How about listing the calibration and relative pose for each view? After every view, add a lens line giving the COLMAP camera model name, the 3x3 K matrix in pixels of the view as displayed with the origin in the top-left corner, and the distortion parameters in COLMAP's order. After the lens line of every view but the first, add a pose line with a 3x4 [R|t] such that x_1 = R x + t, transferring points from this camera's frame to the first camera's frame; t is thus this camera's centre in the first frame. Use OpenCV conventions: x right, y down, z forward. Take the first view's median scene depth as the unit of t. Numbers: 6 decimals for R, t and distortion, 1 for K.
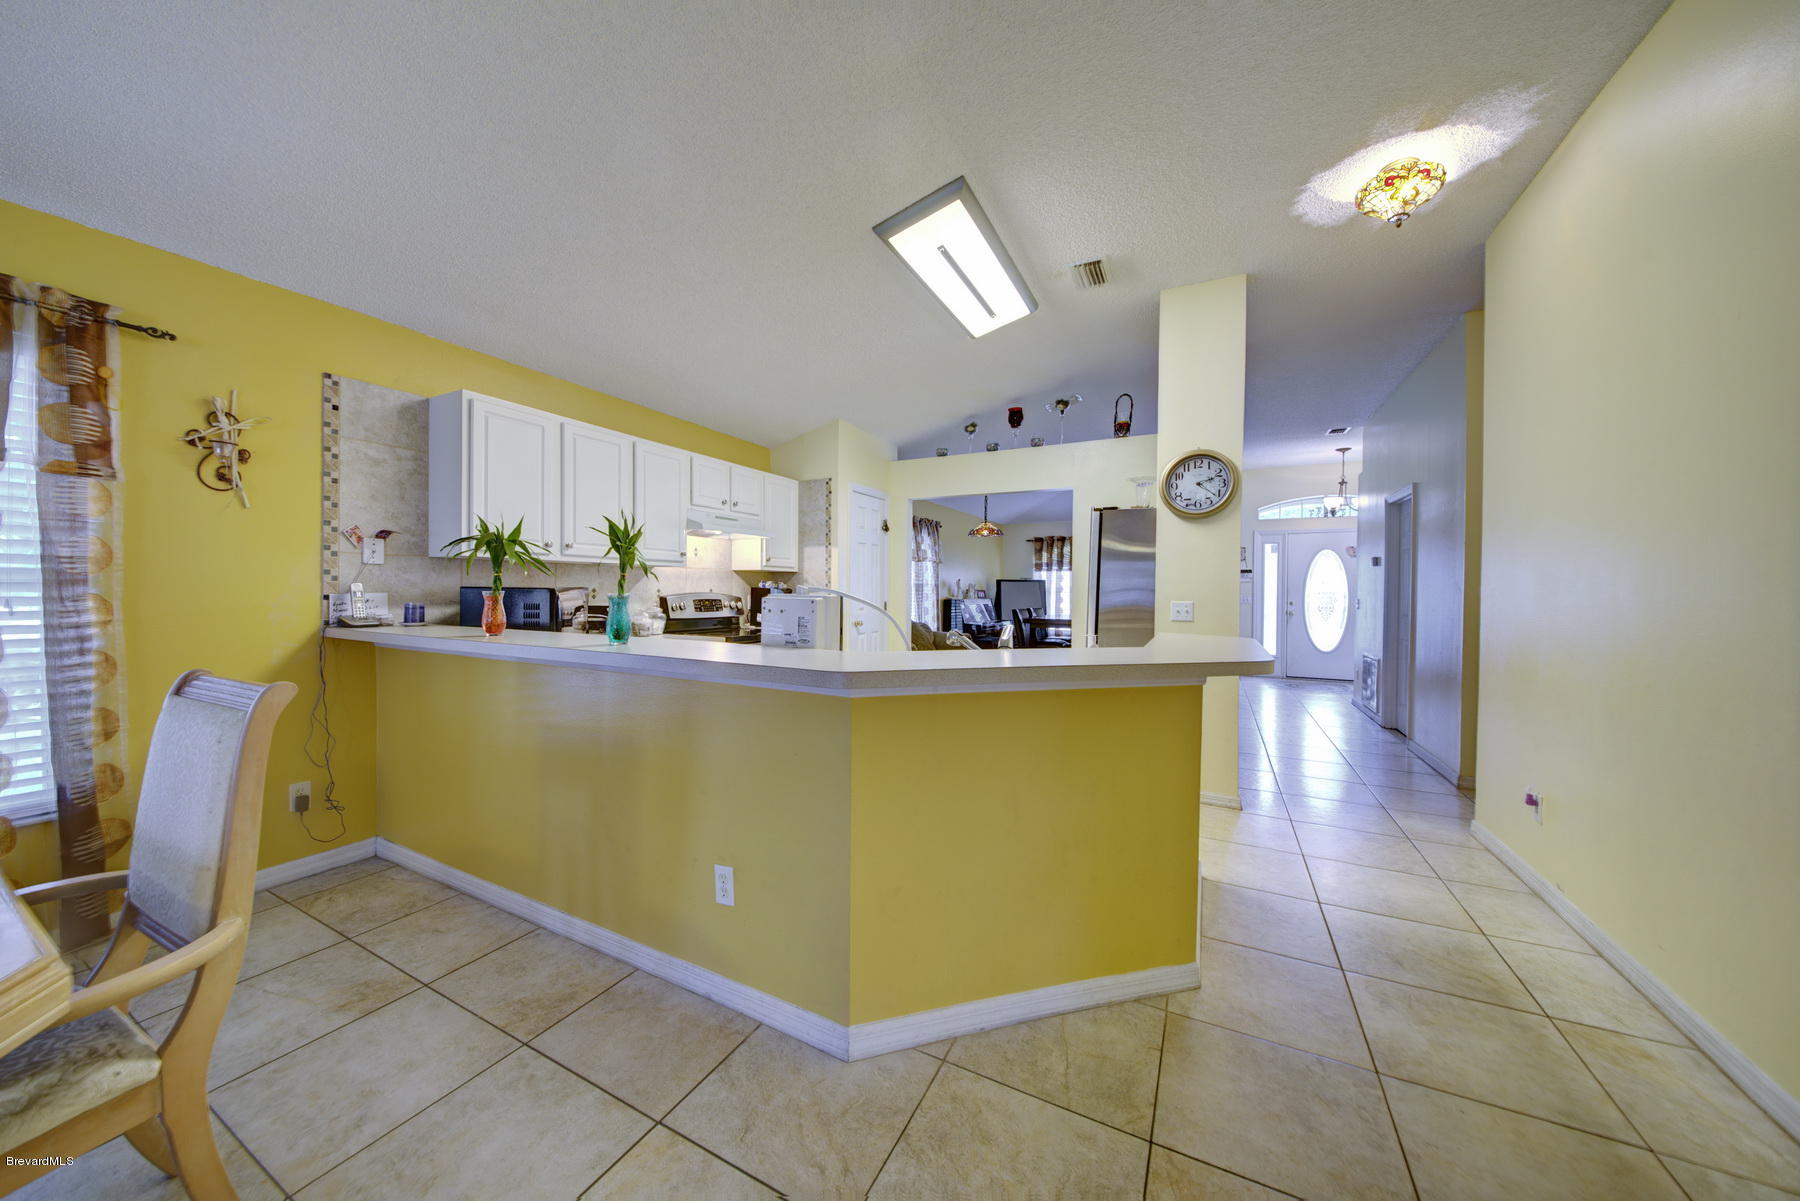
lens RADIAL K [[619.6, 0, 865.9], [0, 619.6, 605.2], [0, 0, 1]] dist [0.007958, -0.003254]
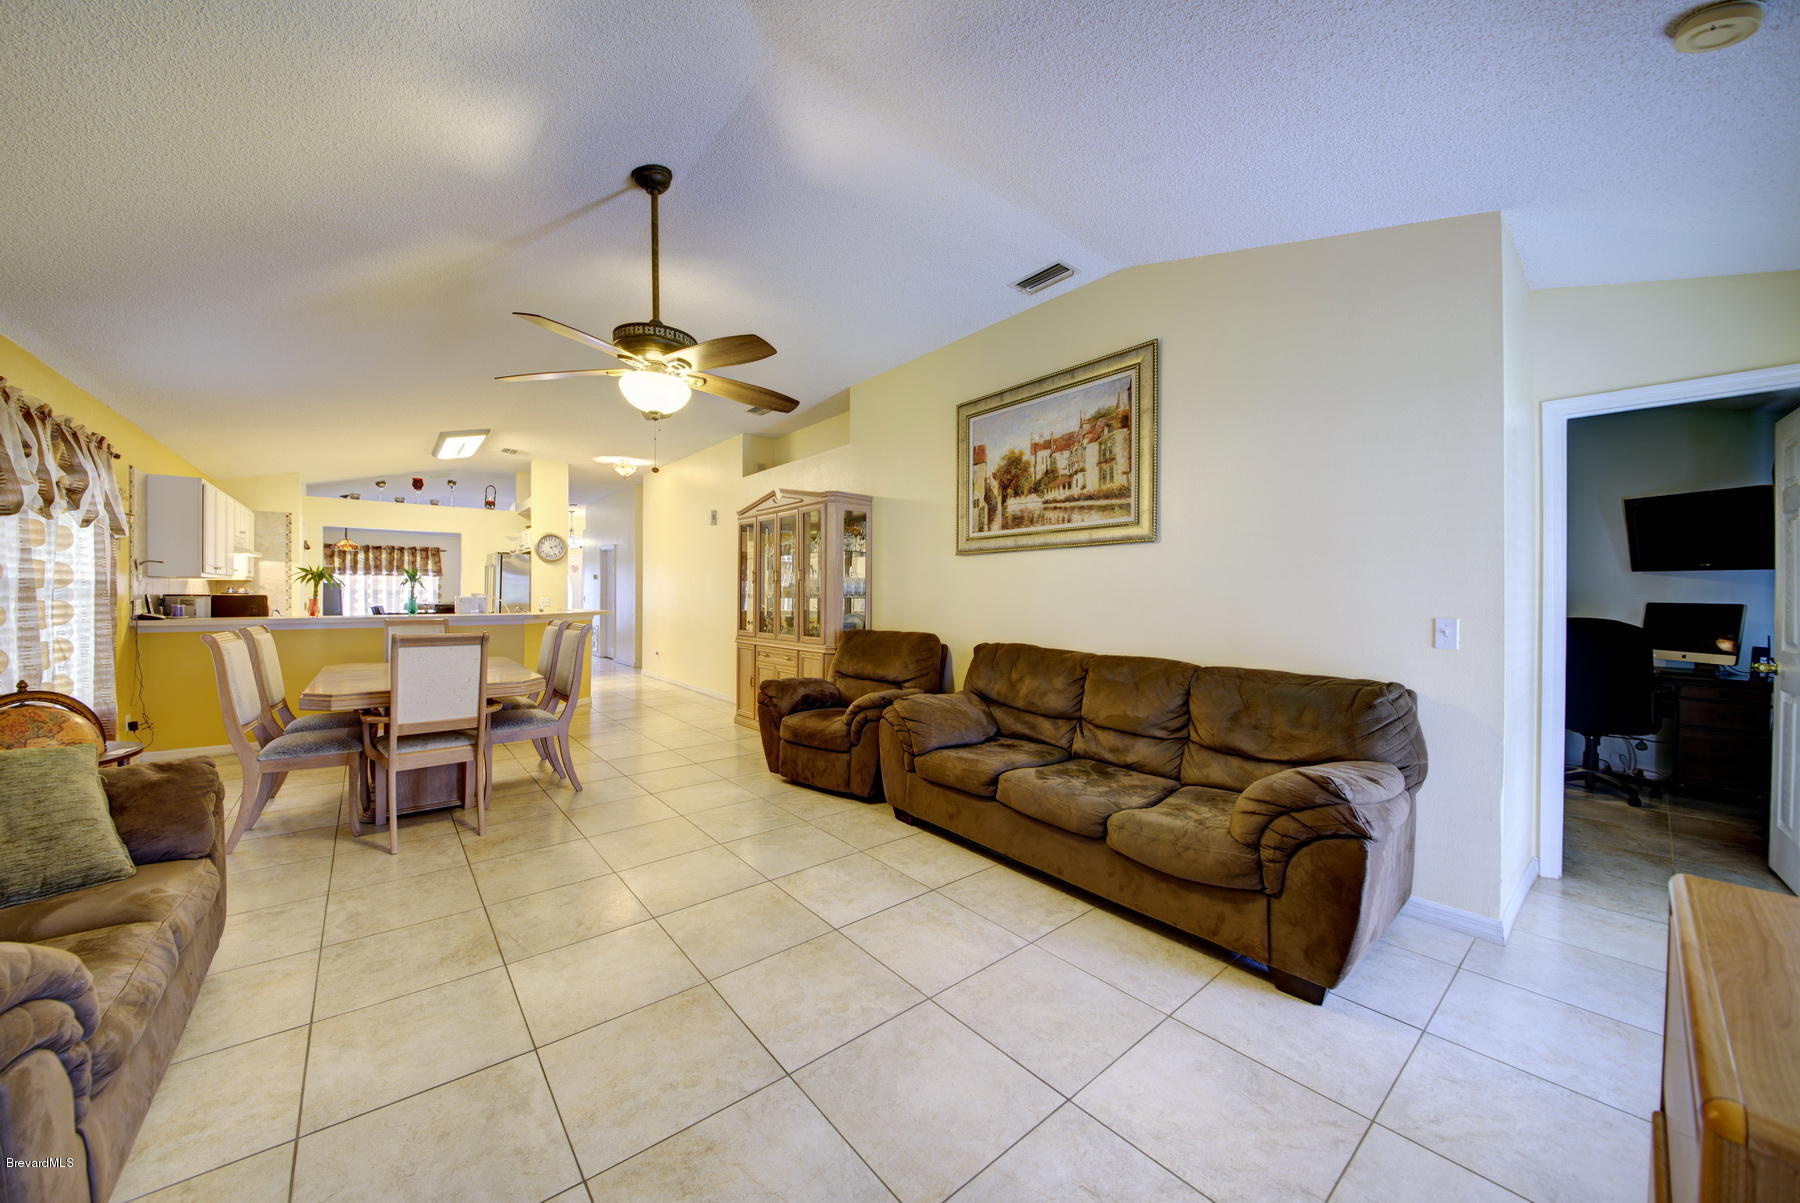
lens RADIAL K [[619.6, 0, 847.9], [0, 619.6, 598.4], [0, 0, 1]] dist [0.007958, -0.003254]
pose [[0.413389, -0.018389, 0.910369, -0.449949], [0.025535, 0.999637, 0.008597, 0.002296], [-0.910196, 0.019693, 0.413709, -0.389827]]
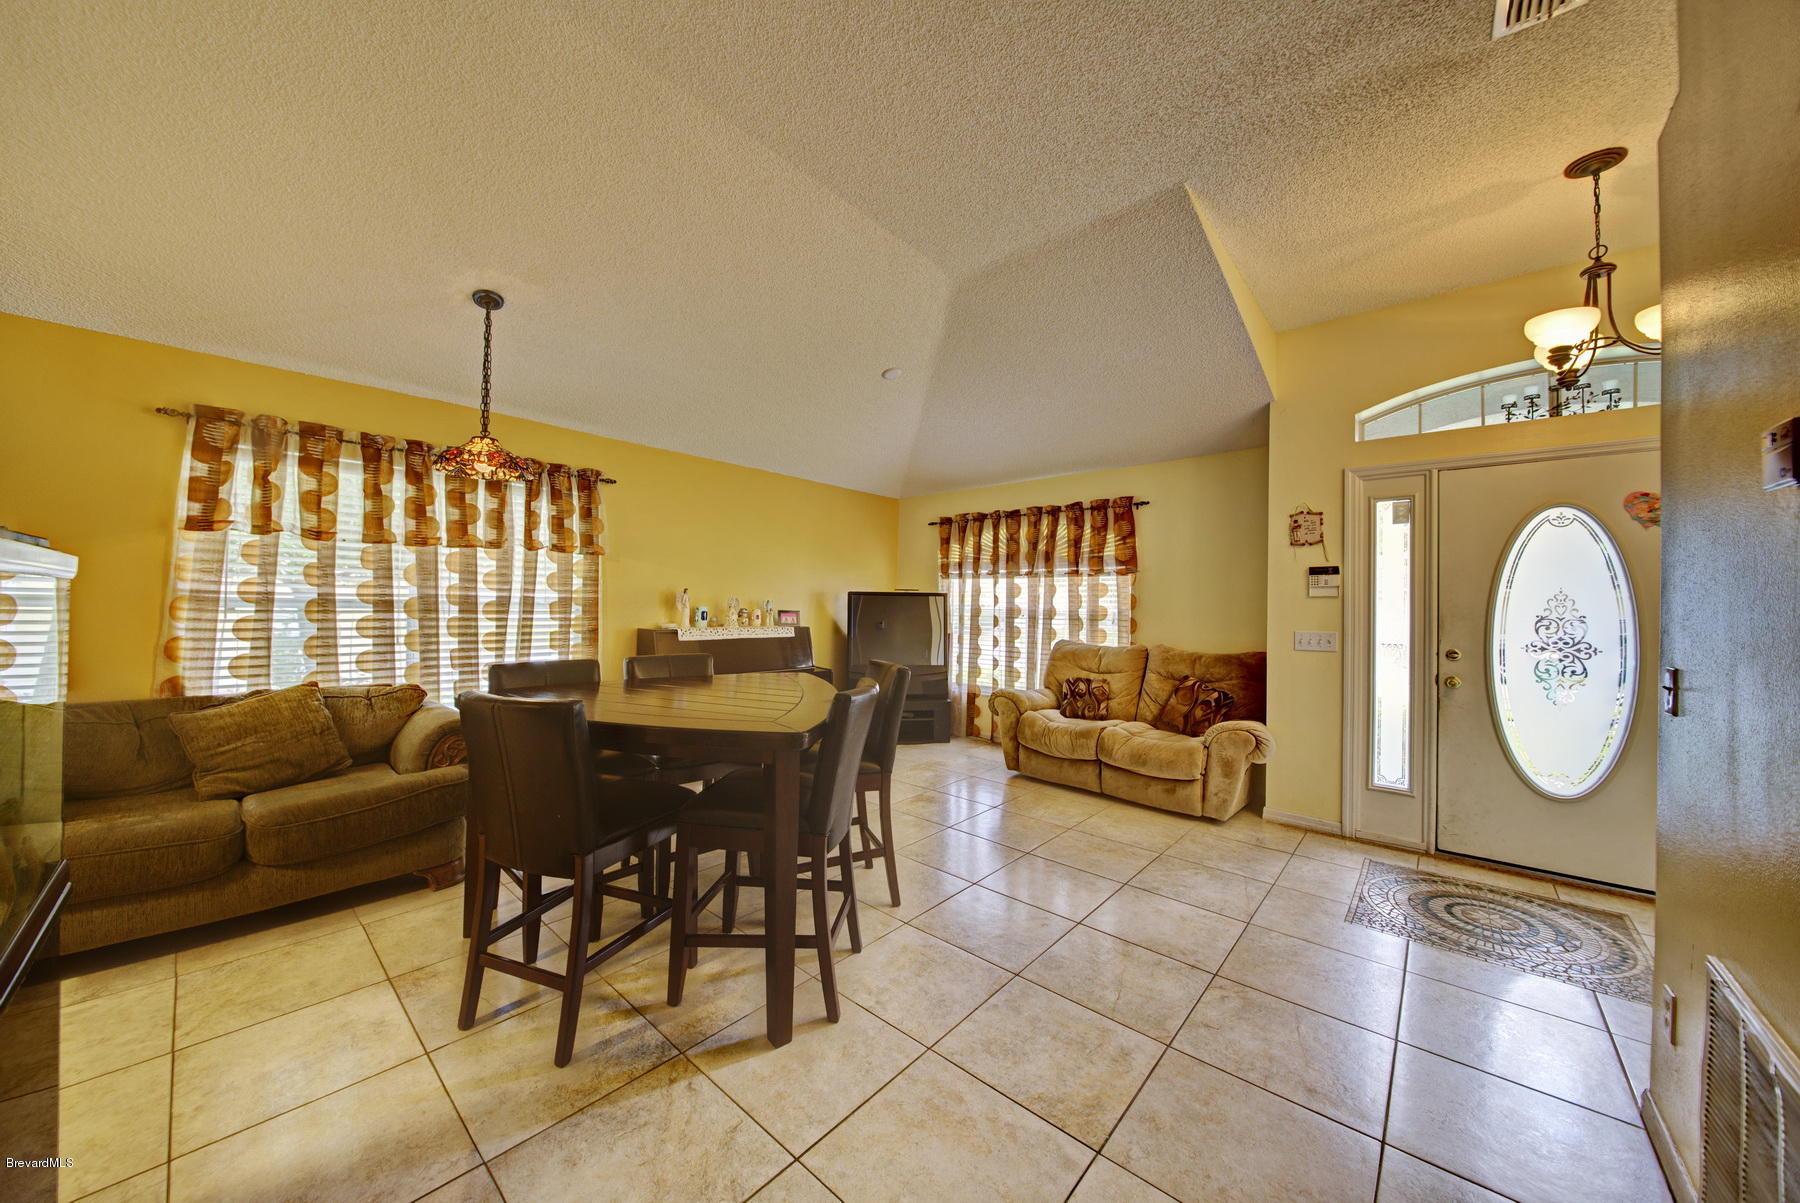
lens RADIAL K [[619.6, 0, 881.5], [0, 619.6, 600.6], [0, 0, 1]] dist [0.007958, -0.003254]
pose [[0.972571, 0.004360, -0.232567, 0.447493], [-0.013002, 0.999280, -0.035641, -0.017643], [0.232244, 0.037687, 0.971927, 0.565658]]
